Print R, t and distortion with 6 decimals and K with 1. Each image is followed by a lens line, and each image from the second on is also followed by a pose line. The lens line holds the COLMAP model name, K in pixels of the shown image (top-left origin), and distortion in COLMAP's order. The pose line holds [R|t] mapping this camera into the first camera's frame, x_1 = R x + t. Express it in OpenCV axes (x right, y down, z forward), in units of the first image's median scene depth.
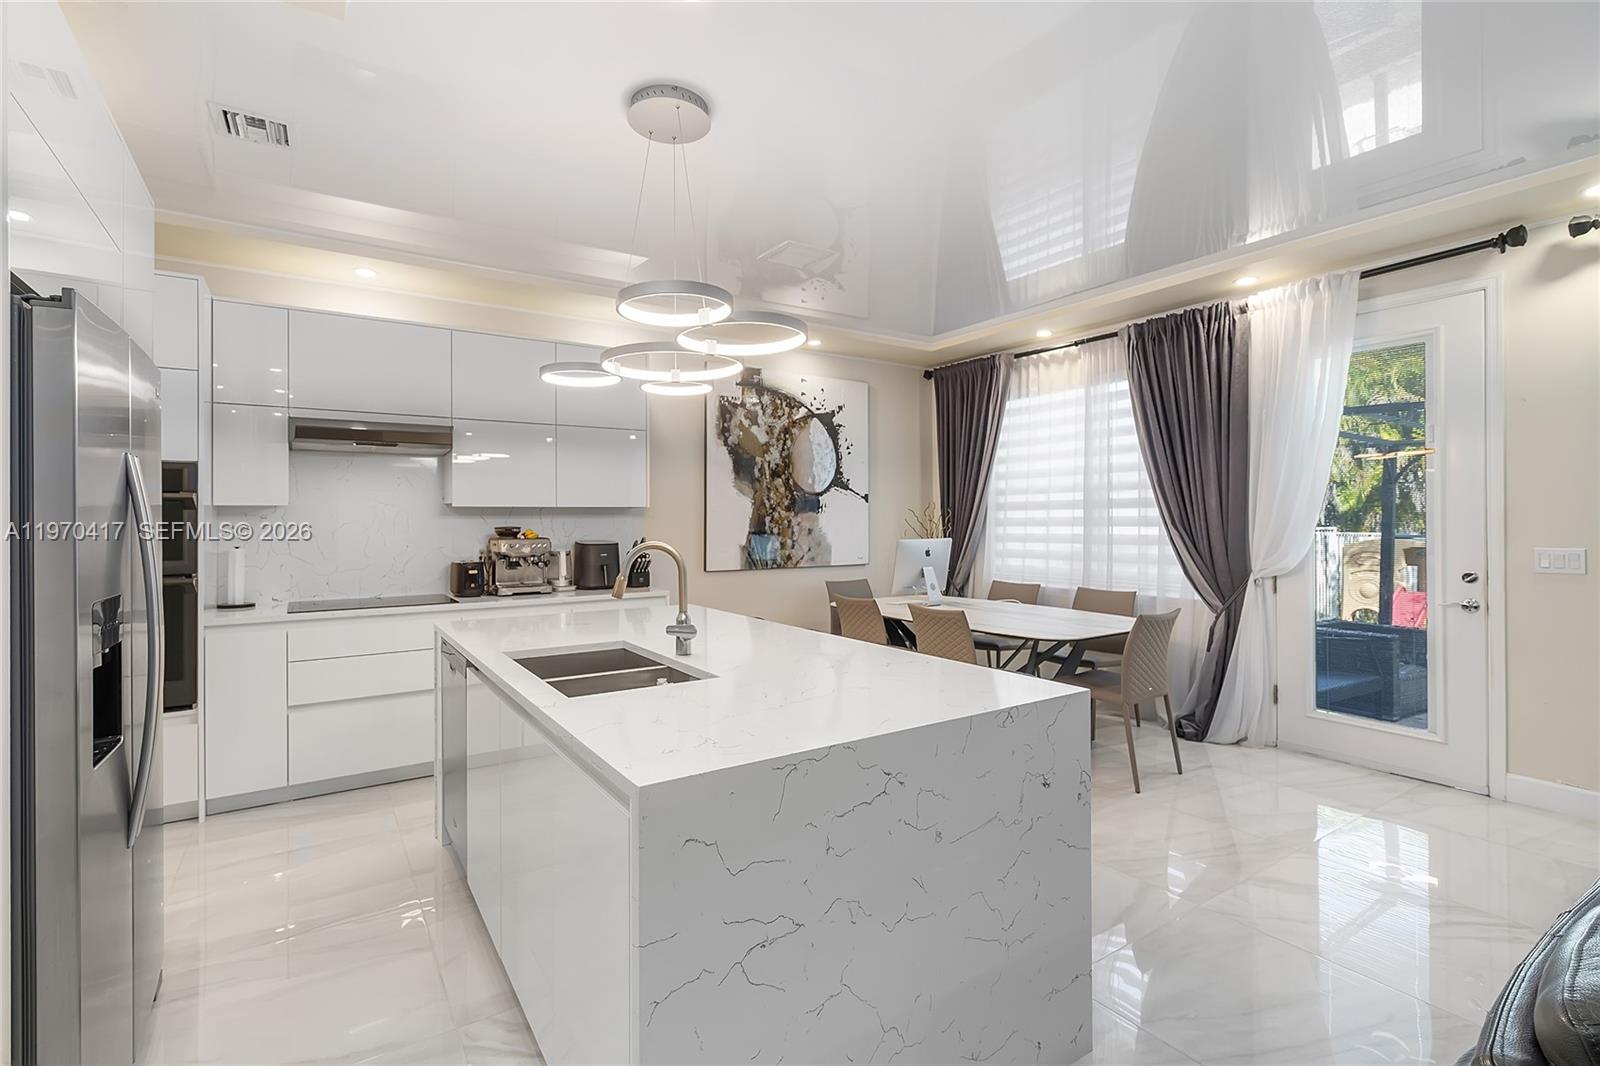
lens RADIAL K [[732.2, 0, 787.4], [0, 732.2, 518.8], [0, 0, 1]] dist [-0.003428, -0.000193]
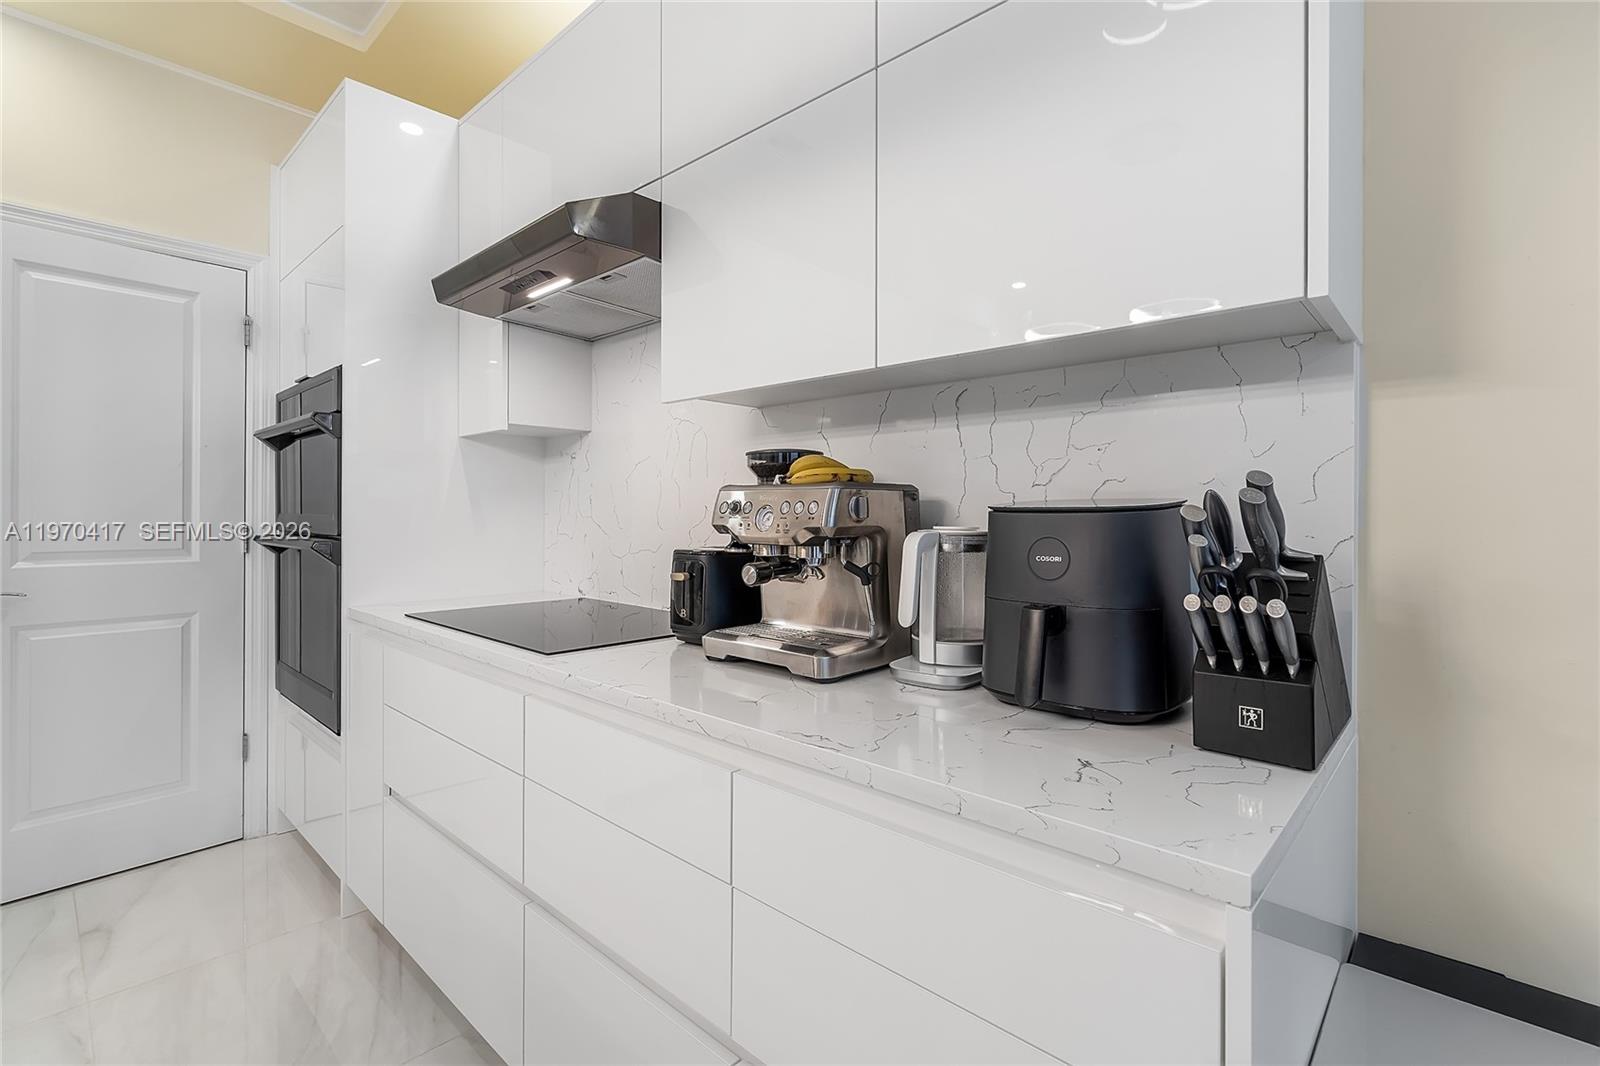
lens RADIAL K [[723.4, 0, 798.7], [0, 723.4, 514.2], [0, 0, 1]] dist [0.000238, 0.000138]
pose [[0.233255, 0.009001, -0.972374, -0.055033], [-0.001859, 0.999959, 0.008811, 0.031297], [0.972414, -0.000248, 0.233262, 0.807023]]
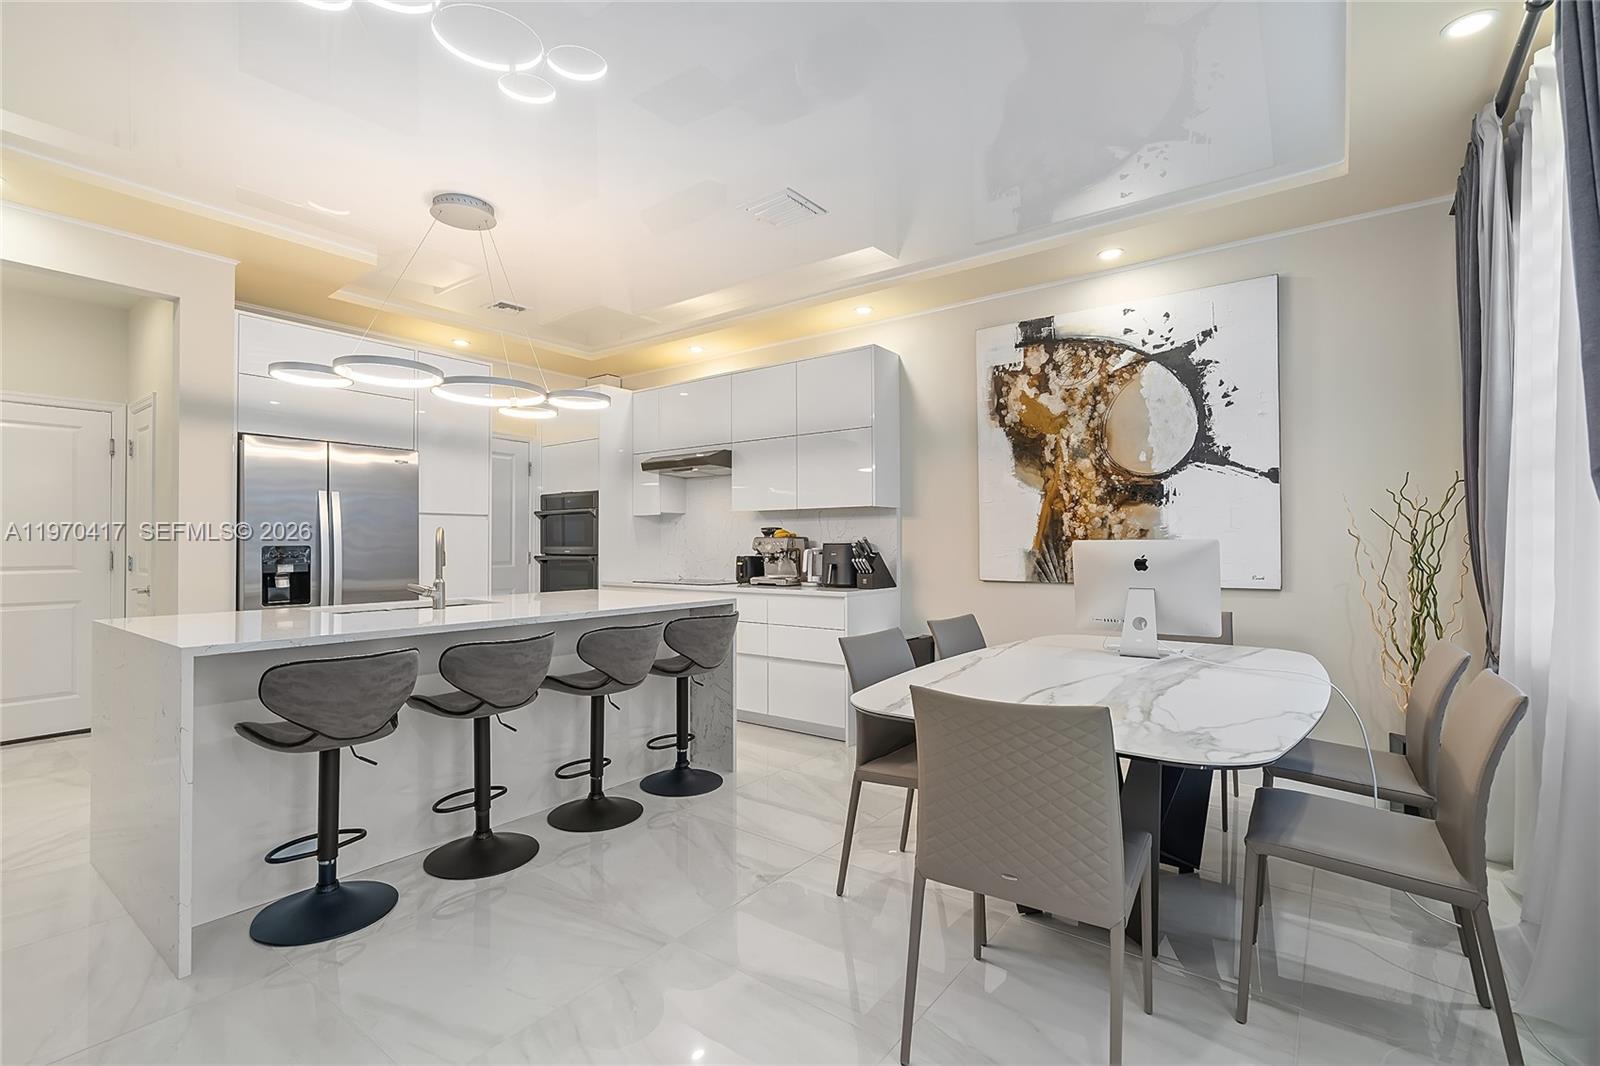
lens RADIAL K [[730.4, 0, 784.4], [0, 730.4, 537.4], [0, 0, 1]] dist [-0.003601, 0.000260]
pose [[0.324557, -0.004931, -0.945853, 0.645269], [0.002068, 0.999988, -0.004503, 0.027526], [0.945864, -0.000494, 0.324563, 0.551226]]
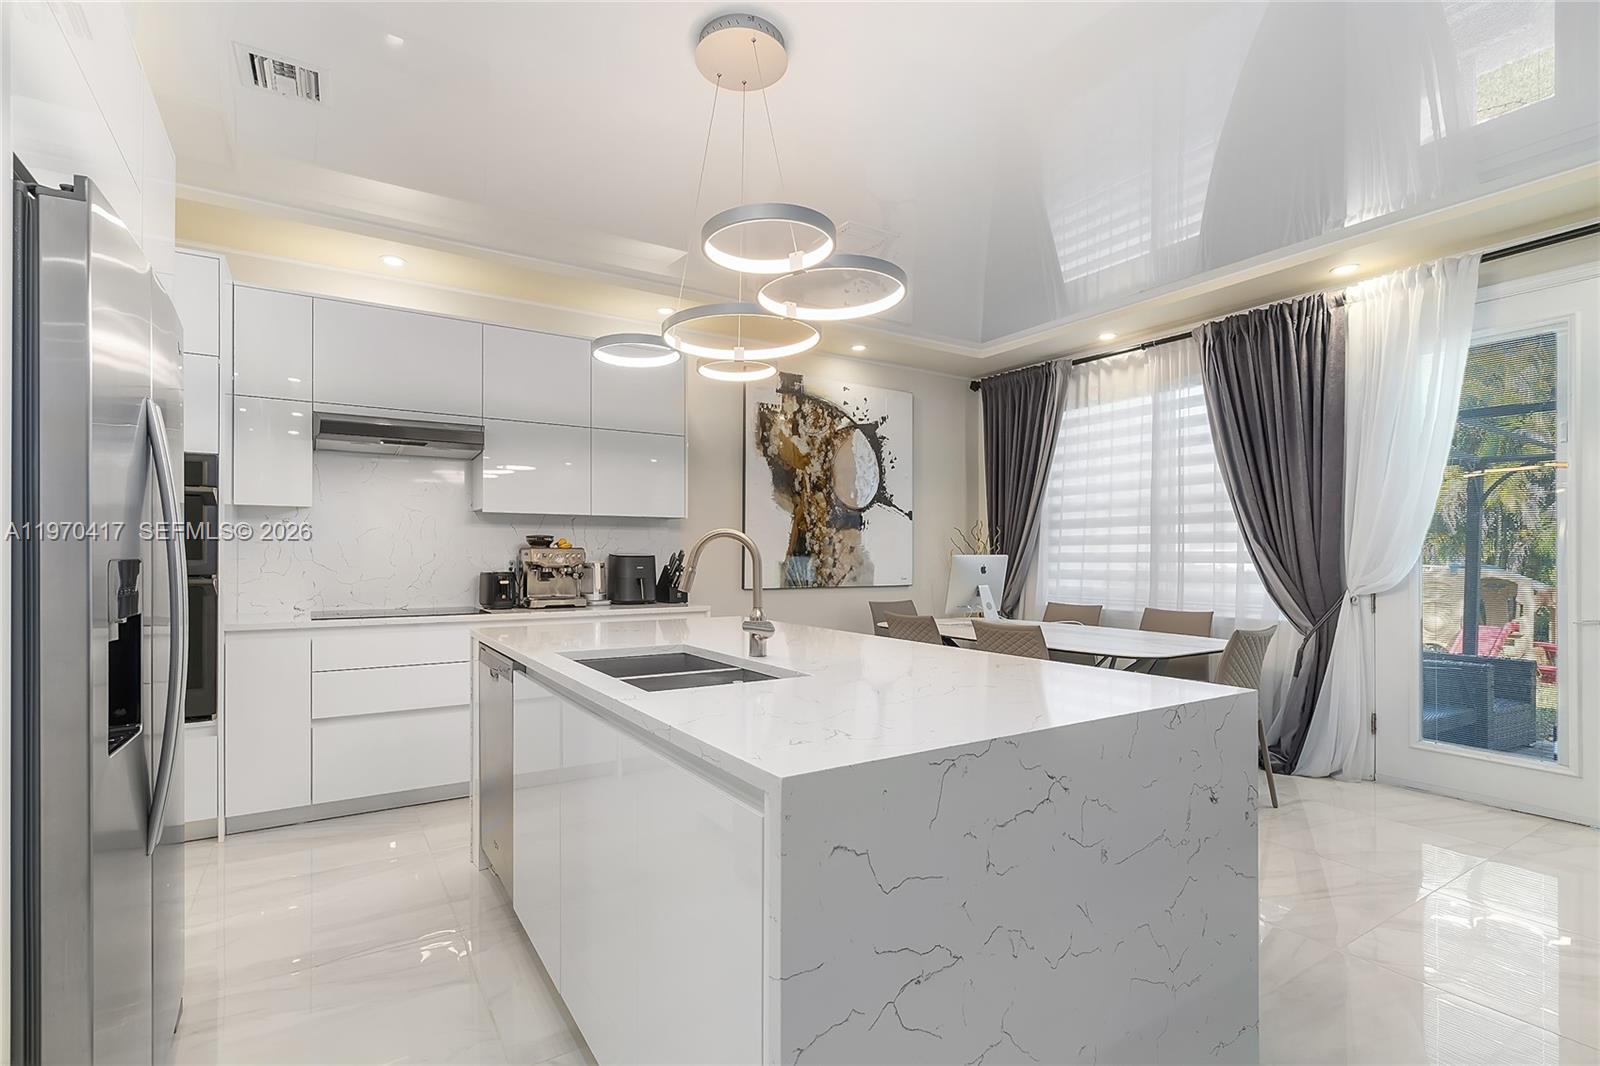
lens RADIAL K [[745.2, 0, 779.7], [0, 745.2, 554.9], [0, 0, 1]] dist [-0.003495, 0.000579]
pose [[0.999664, 0.005841, -0.025269, -0.043639], [-0.005848, 0.999983, -0.000190, 0.029371], [0.025267, 0.000338, 0.999681, 0.045338]]
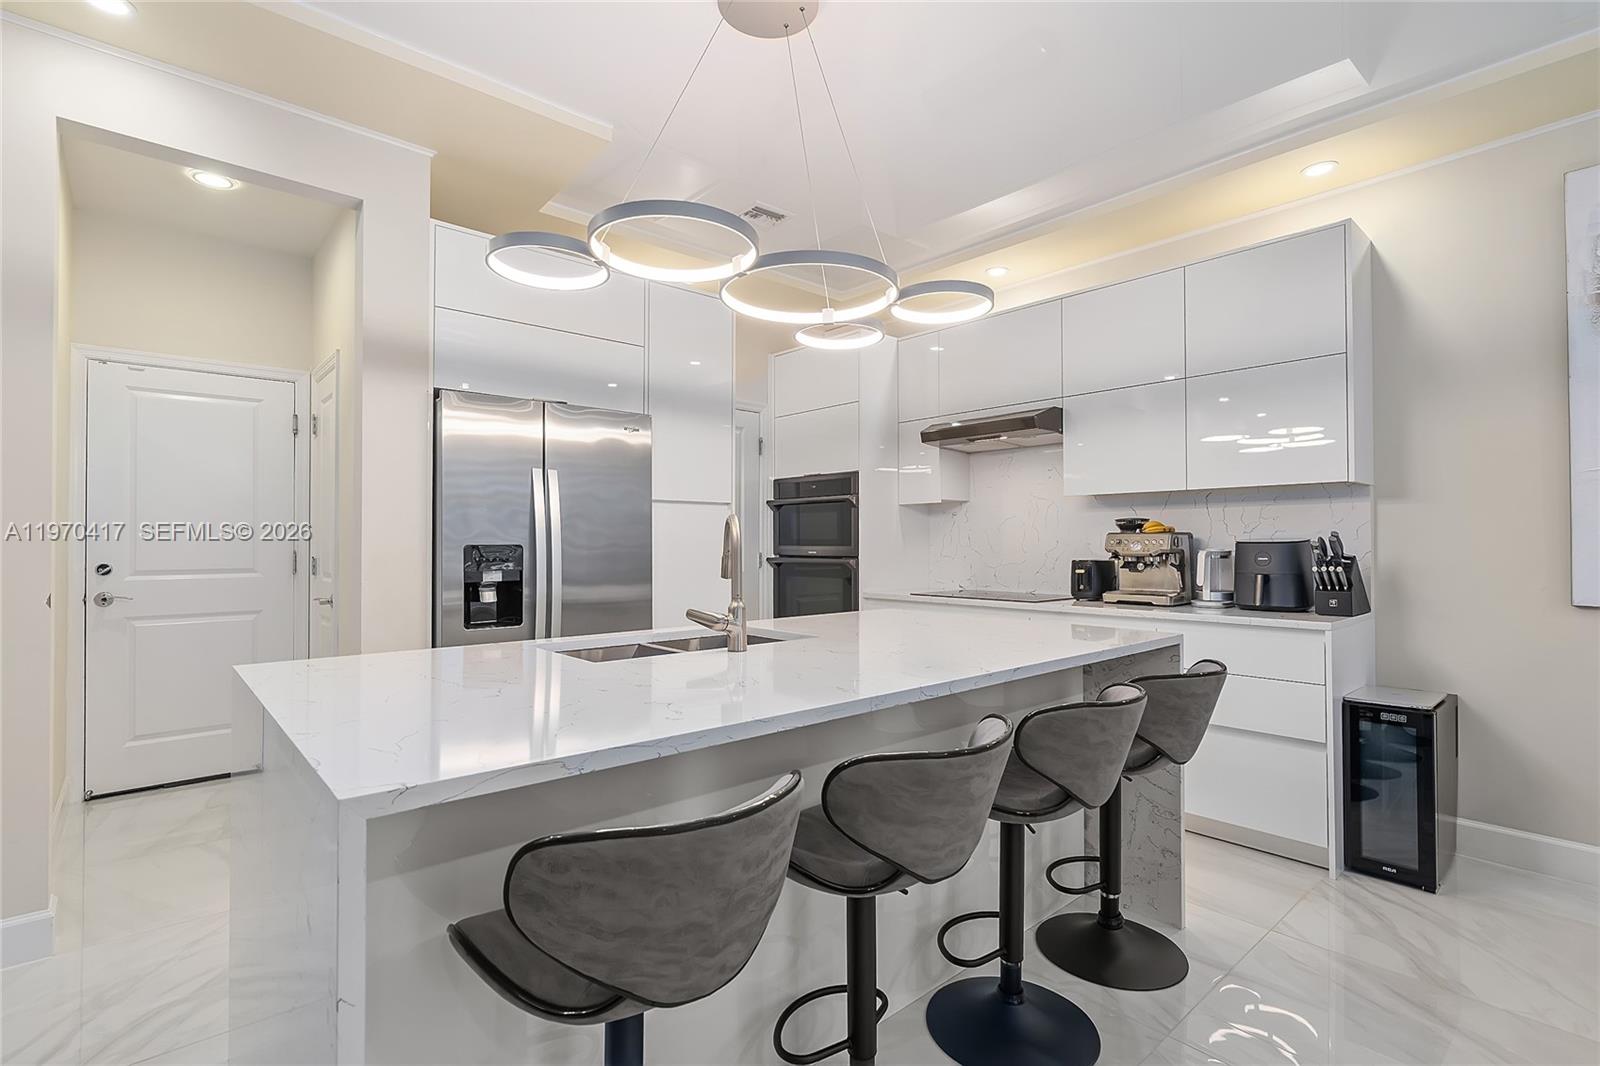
lens RADIAL K [[753.5, 0, 780.4], [0, 753.5, 534.1], [0, 0, 1]] dist [0.000990, 0.000663]
pose [[0.130074, -0.007035, -0.991479, 0.335577], [0.002295, 0.999974, -0.006794, 0.028069], [0.991502, -0.001391, 0.130087, 0.442352]]
